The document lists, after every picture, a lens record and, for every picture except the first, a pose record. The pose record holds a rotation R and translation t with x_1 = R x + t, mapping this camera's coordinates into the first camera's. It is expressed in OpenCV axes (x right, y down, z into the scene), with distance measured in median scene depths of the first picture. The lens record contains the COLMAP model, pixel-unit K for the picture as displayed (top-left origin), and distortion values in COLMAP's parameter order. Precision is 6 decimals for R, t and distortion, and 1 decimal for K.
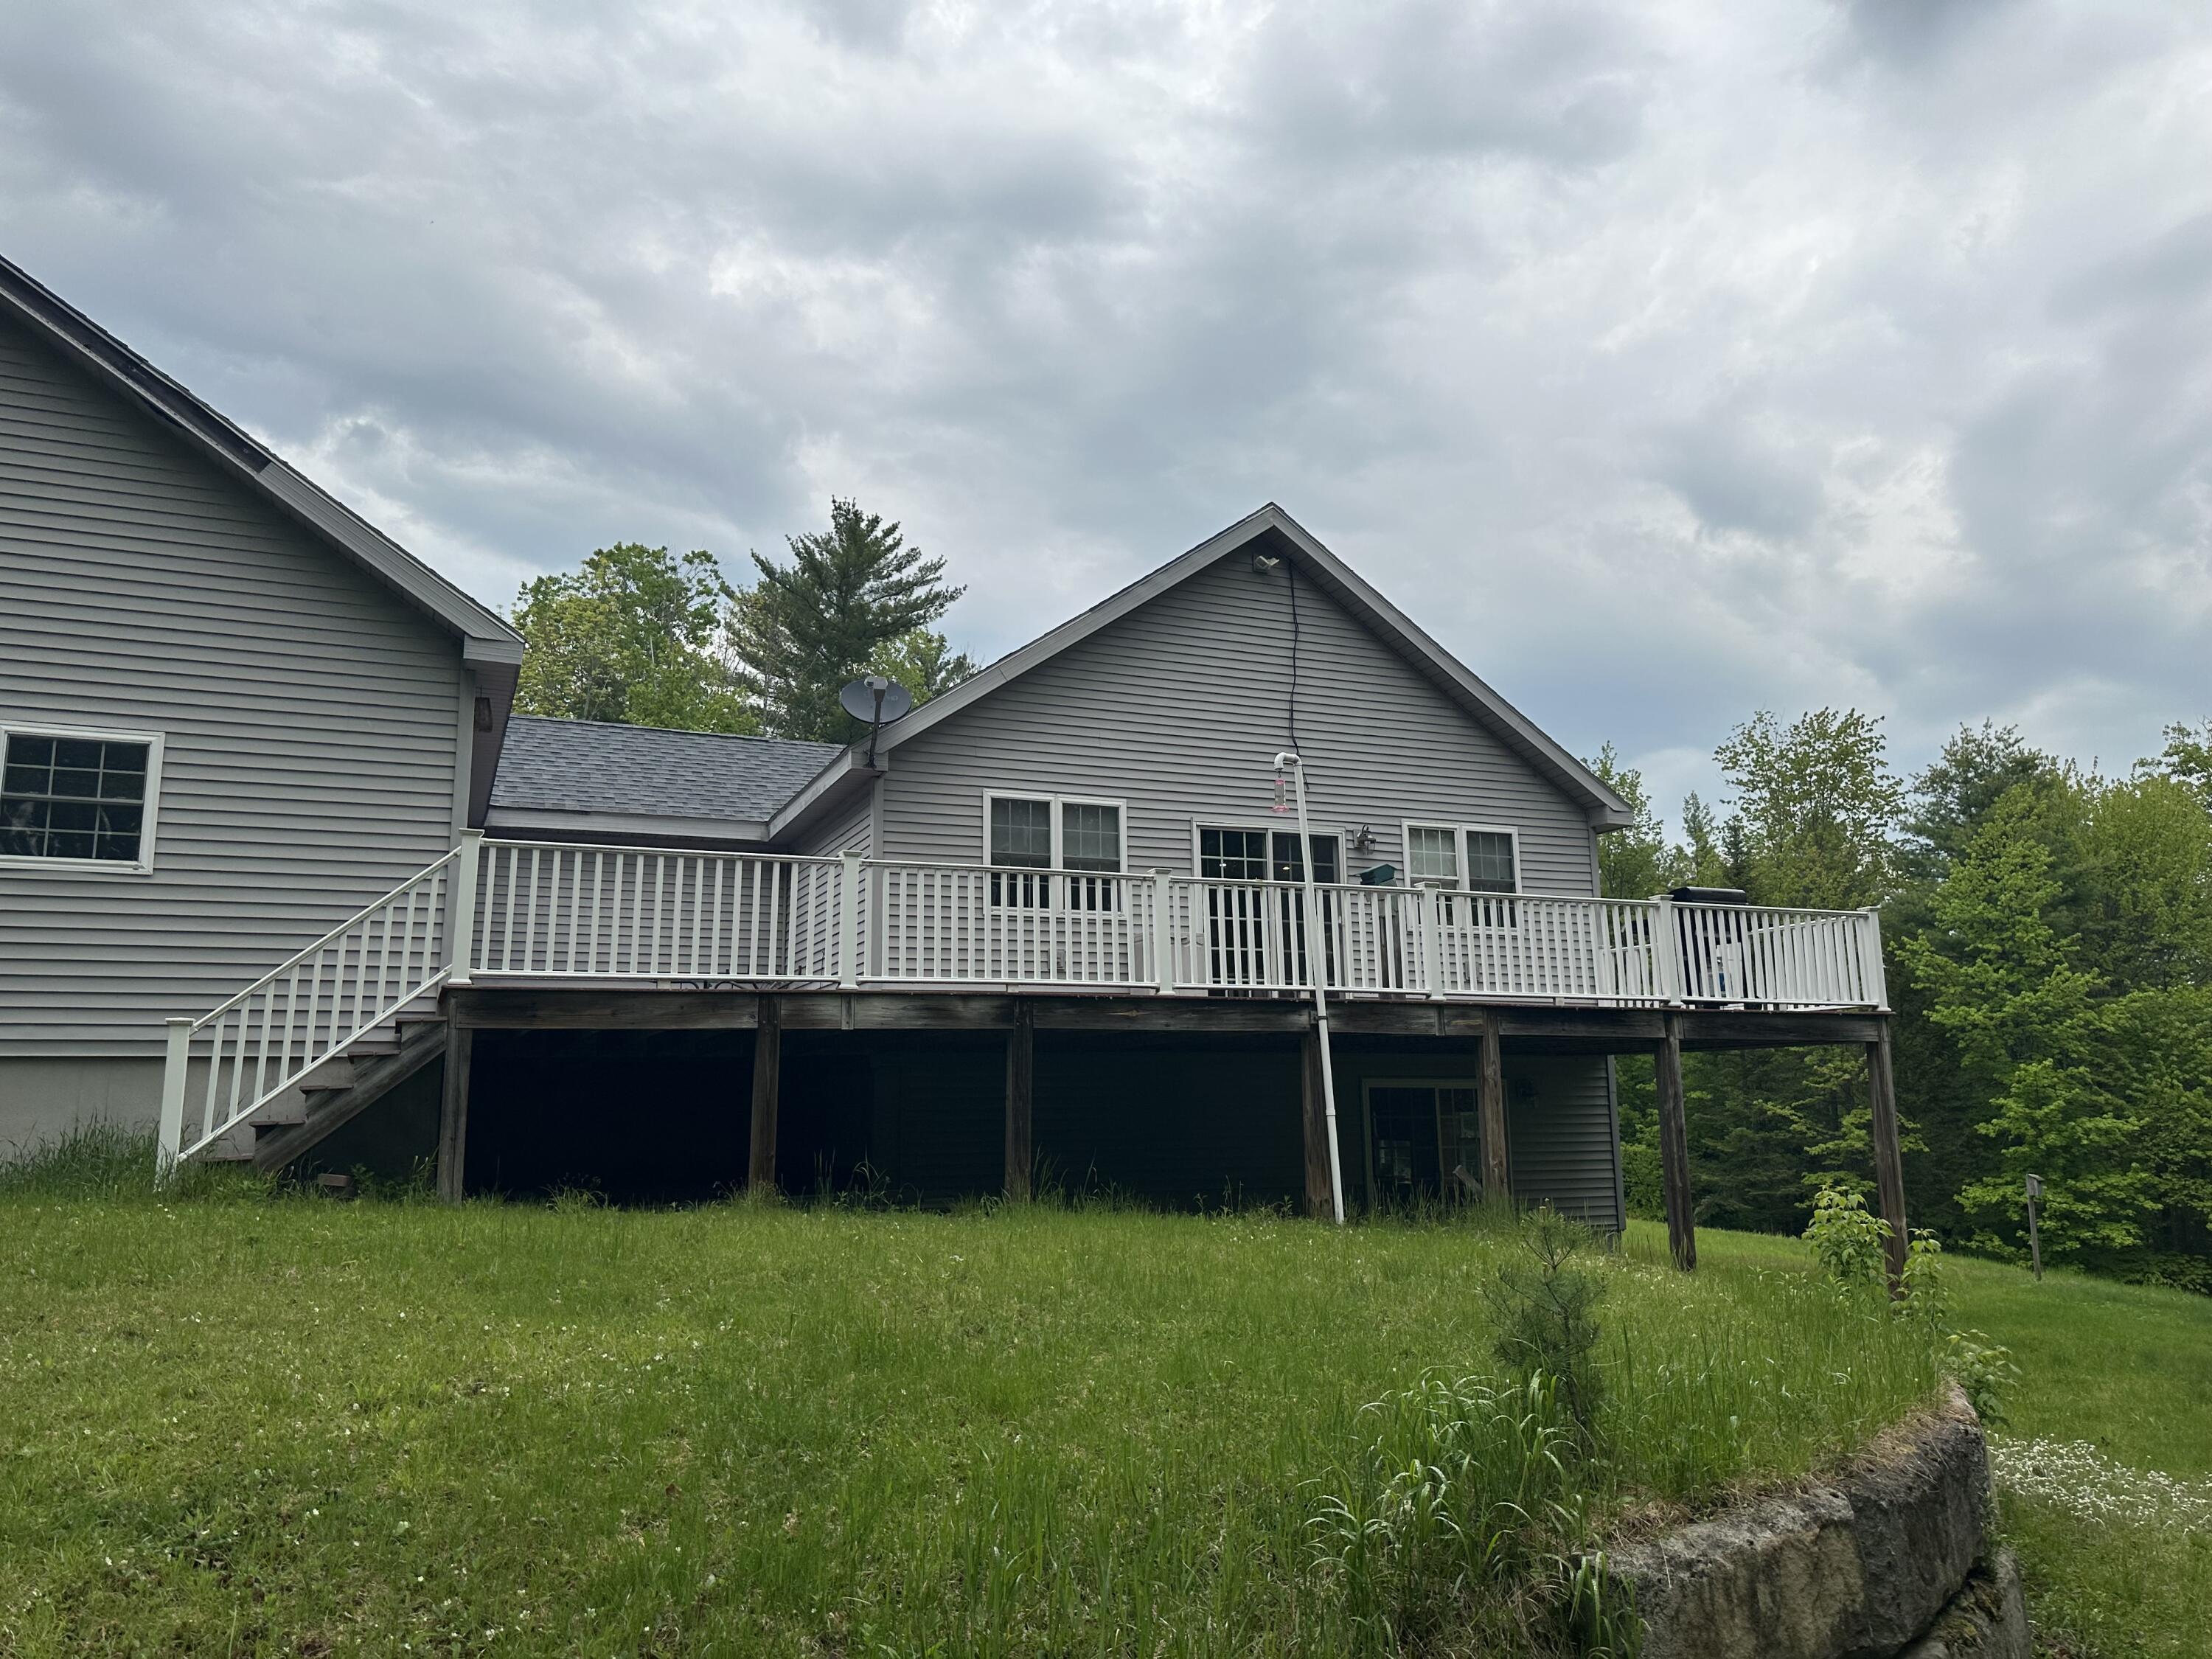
lens RADIAL K [[1568.0, 0, 1121.8], [0, 1568.0, 873.5], [0, 0, 1]] dist [0.047615, -0.047477]
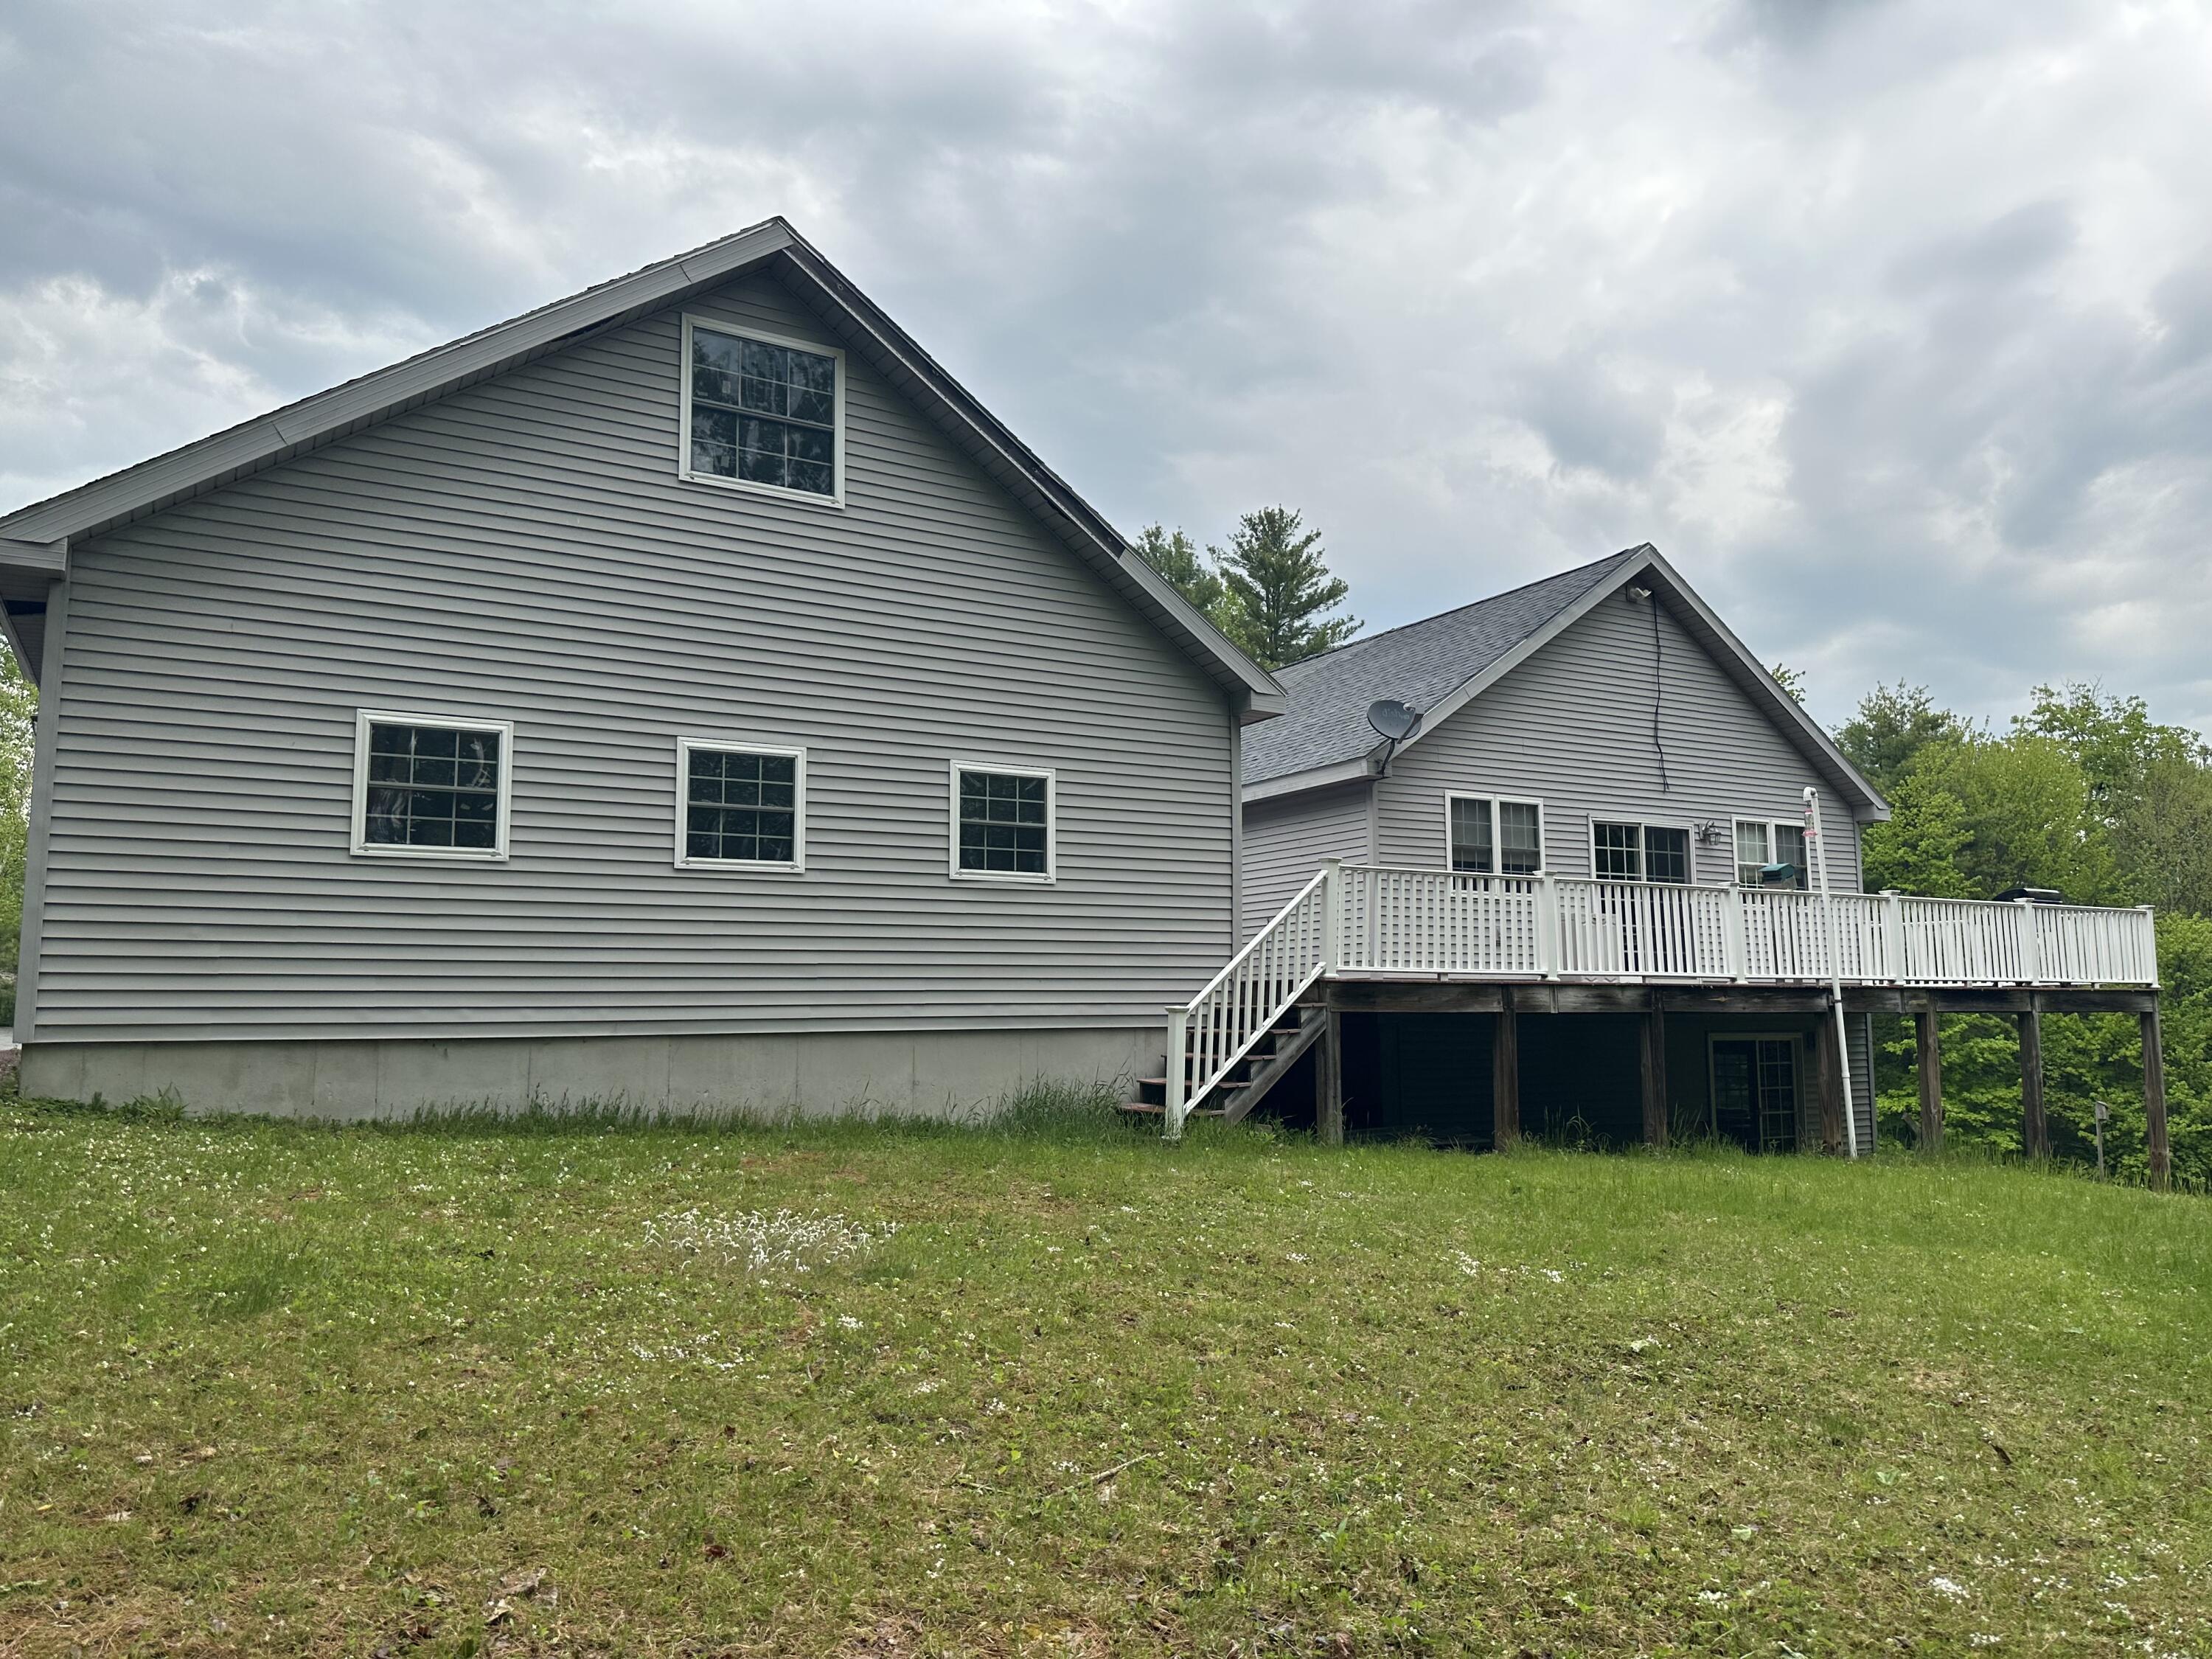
lens RADIAL K [[1546.0, 0, 1106.9], [0, 1546.0, 838.6], [0, 0, 1]] dist [0.140629, -0.196280]
pose [[0.992883, 0.023520, 0.116748, -0.143716], [-0.028545, 0.998728, 0.041562, -0.017465], [-0.115622, -0.044599, 0.992292, -0.044861]]
